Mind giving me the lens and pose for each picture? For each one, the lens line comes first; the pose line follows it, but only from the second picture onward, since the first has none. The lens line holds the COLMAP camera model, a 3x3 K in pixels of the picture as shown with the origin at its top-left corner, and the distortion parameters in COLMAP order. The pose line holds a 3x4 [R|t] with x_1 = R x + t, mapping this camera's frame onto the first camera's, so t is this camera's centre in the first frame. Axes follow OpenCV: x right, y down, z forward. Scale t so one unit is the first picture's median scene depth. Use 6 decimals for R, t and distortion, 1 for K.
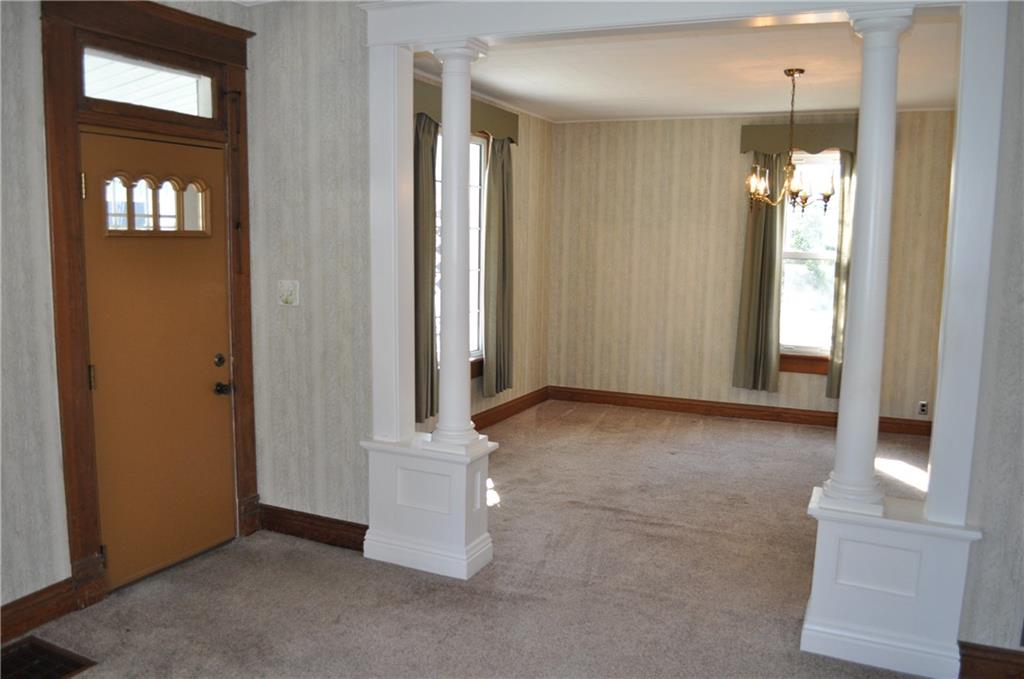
lens RADIAL K [[807.6, 0, 513.1], [0, 807.6, 340.7], [0, 0, 1]] dist [-0.083883, 0.011736]
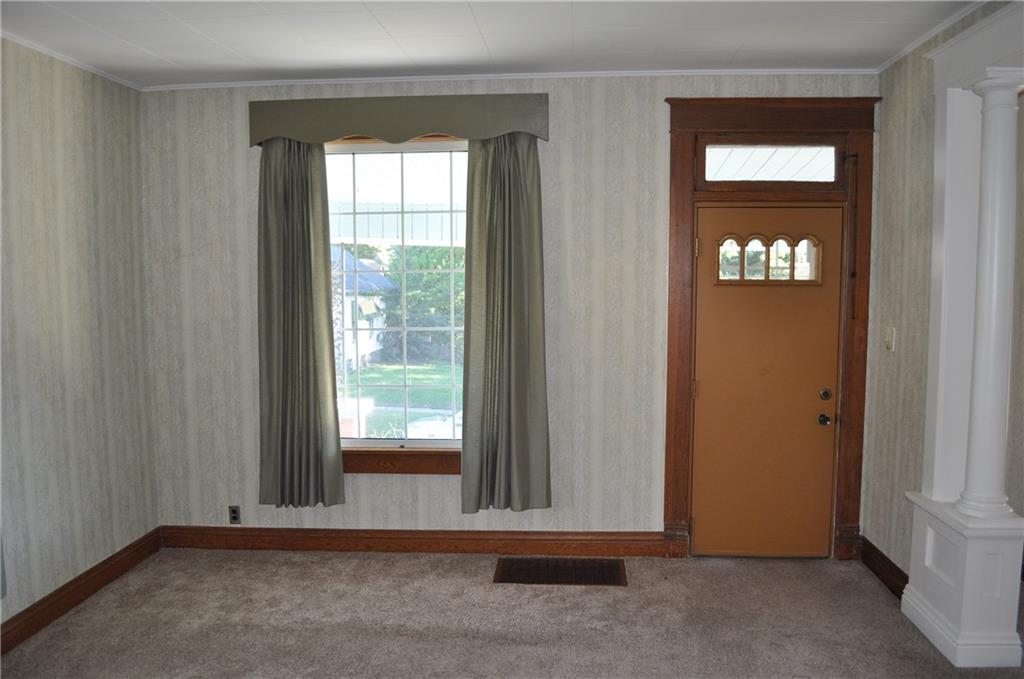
lens RADIAL K [[807.6, 0, 513.9], [0, 807.6, 338.9], [0, 0, 1]] dist [-0.083883, 0.011736]
pose [[0.351221, 0.052885, -0.934798, 0.544795], [-0.115449, 0.993231, 0.012815, -0.017618], [0.929148, 0.103420, 0.354949, 0.193827]]
